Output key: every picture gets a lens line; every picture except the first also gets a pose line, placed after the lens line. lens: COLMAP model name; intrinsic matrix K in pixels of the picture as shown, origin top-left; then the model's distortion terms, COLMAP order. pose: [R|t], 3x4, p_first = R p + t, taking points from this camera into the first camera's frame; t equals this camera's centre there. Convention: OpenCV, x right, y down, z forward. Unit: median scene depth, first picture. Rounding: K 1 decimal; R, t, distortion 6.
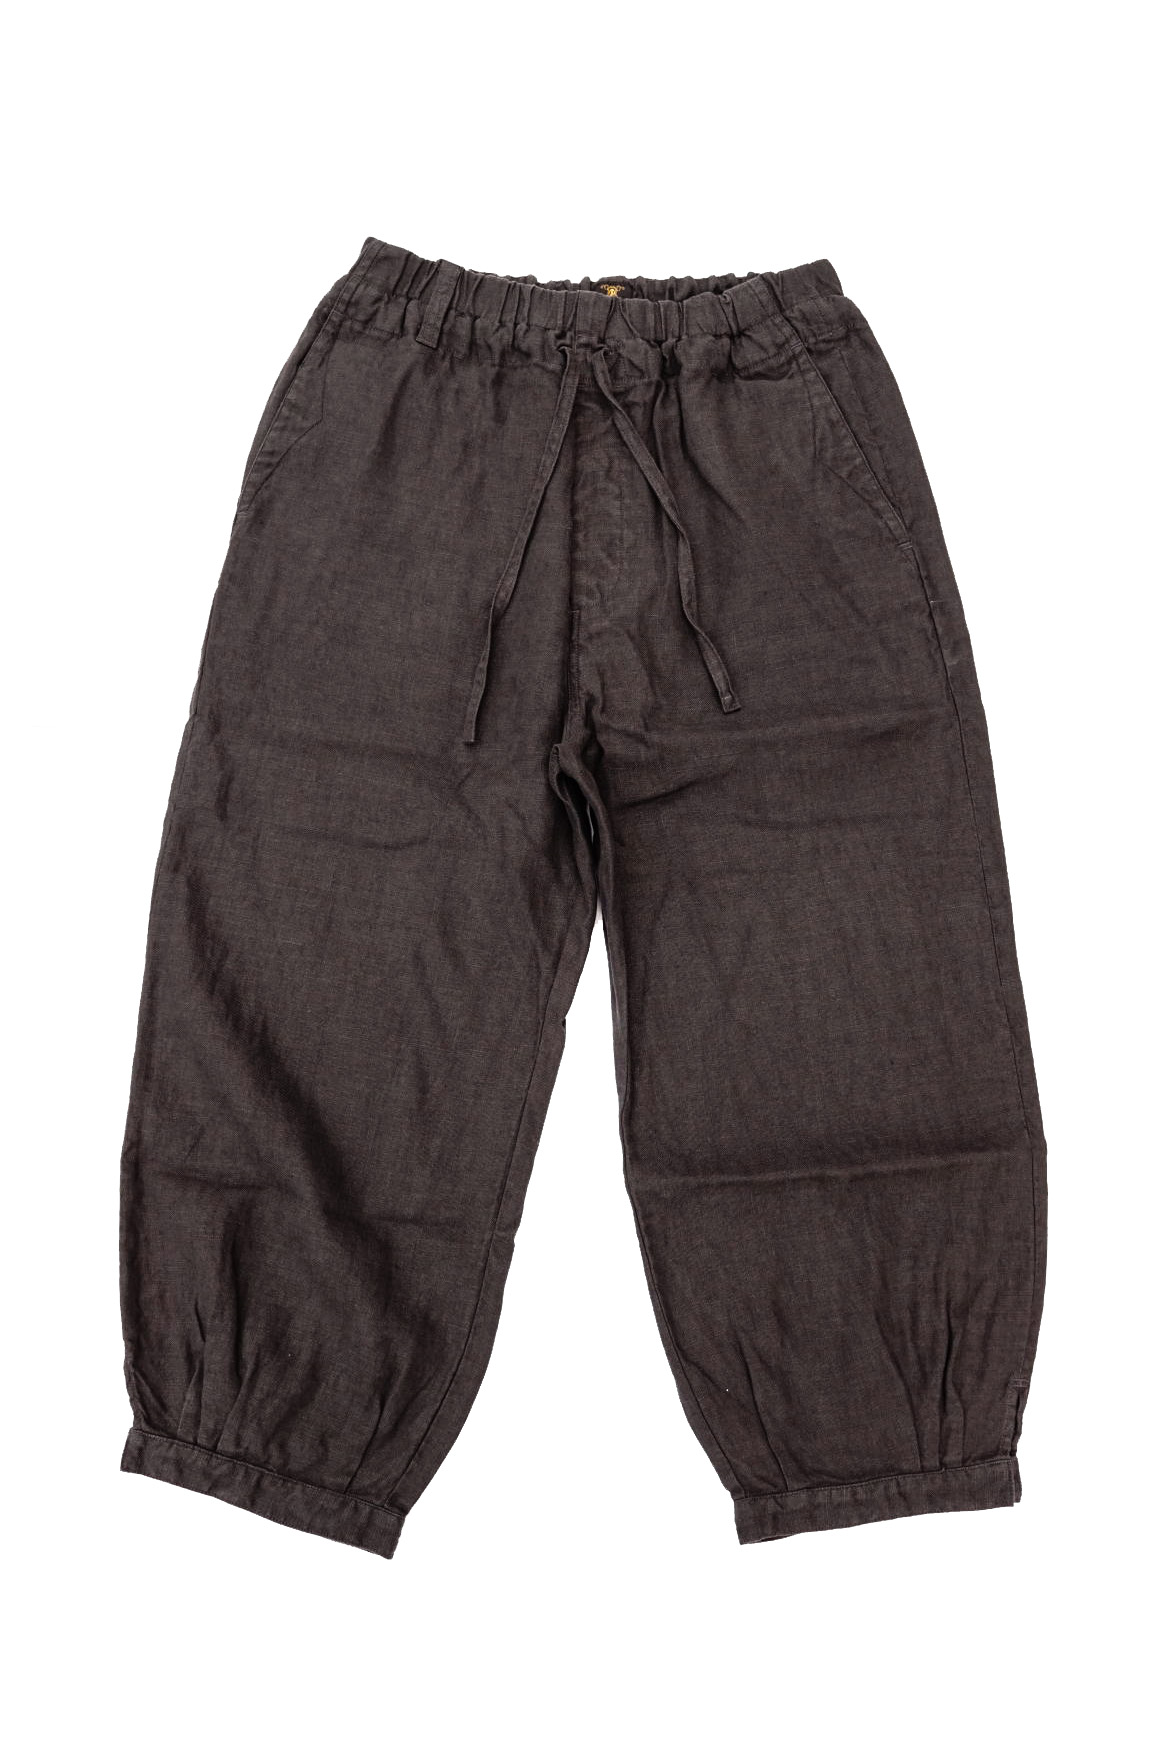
lens RADIAL K [[1714.7, 0, 597.4], [0, 1714.7, 878.9], [0, 0, 1]] dist [-0.105781, 0.000000]
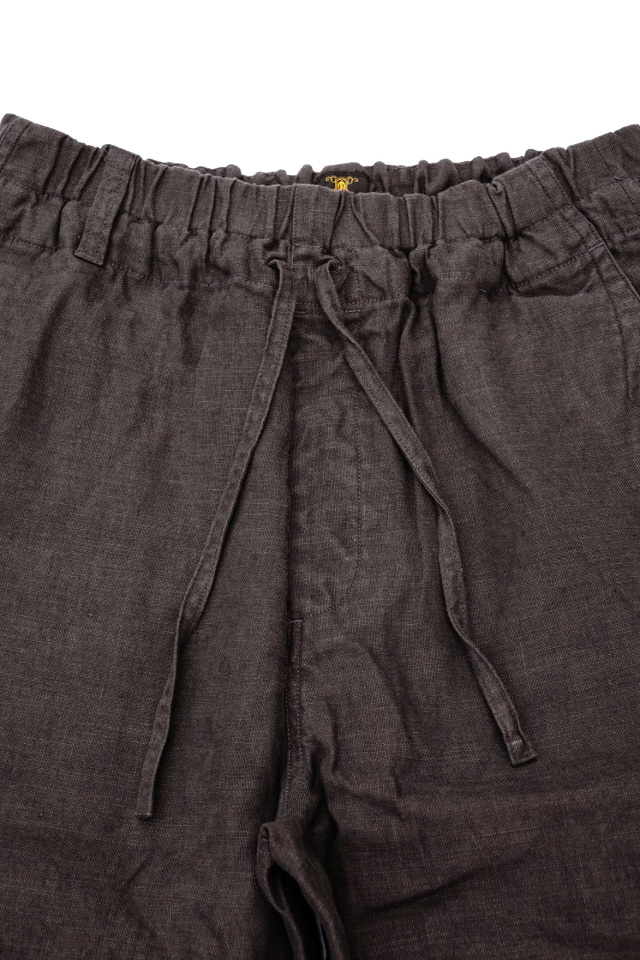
lens RADIAL K [[1841.5, 0, 312.1], [0, 1841.5, 483.0], [0, 0, 1]] dist [0.428138, 0.000000]
pose [[0.998945, -0.024058, -0.039127, 0.025129], [0.016164, 0.981492, -0.190822, -0.065138], [0.042994, 0.189988, 0.980845, 0.230633]]
